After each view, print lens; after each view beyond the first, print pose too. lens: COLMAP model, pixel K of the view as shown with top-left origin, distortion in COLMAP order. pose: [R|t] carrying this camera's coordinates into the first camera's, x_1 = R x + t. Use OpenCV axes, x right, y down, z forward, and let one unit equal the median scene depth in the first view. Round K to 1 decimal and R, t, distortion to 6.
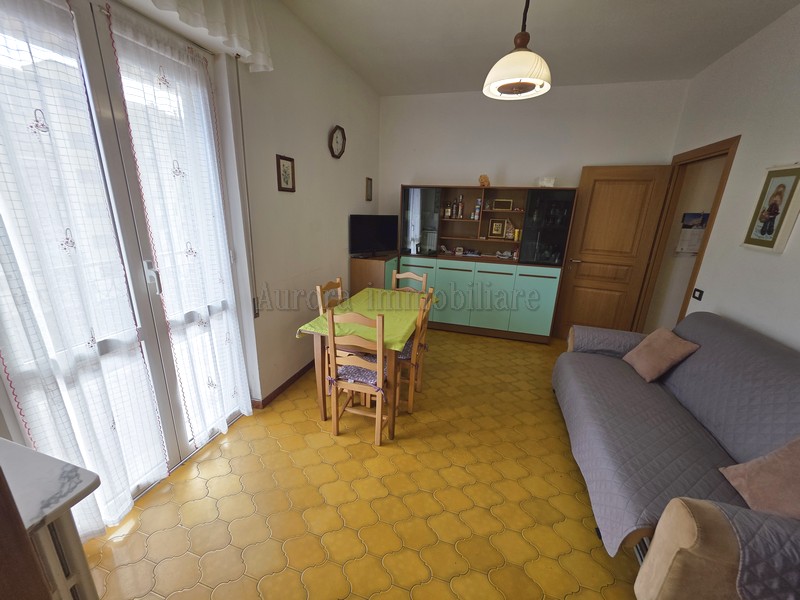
lens RADIAL K [[317.4, 0, 399.5], [0, 317.4, 300.5], [0, 0, 1]] dist [-0.001506, -0.000108]
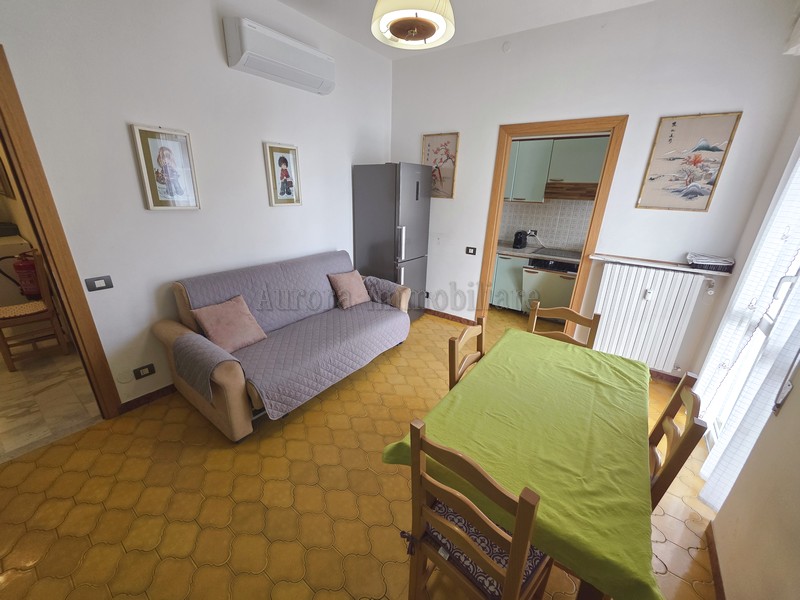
lens RADIAL K [[317.4, 0, 399.5], [0, 317.4, 300.5], [0, 0, 1]] dist [-0.001506, -0.000108]
pose [[-0.940026, -0.171135, 0.295067, 0.040568], [0.037681, 0.807643, 0.588466, -0.451506], [-0.339016, 0.564292, -0.752757, 1.502218]]
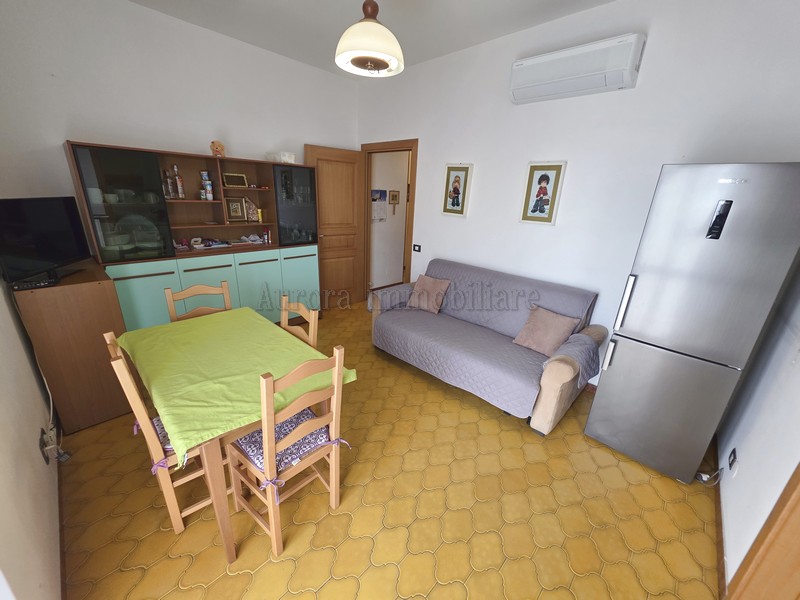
lens RADIAL K [[317.4, 0, 399.5], [0, 317.4, 300.5], [0, 0, 1]] dist [-0.001506, -0.000108]
pose [[0.453568, -0.303069, 0.838108, -0.451993], [0.224432, 0.948939, 0.221688, -0.149007], [-0.862500, 0.087548, 0.498427, 0.396372]]
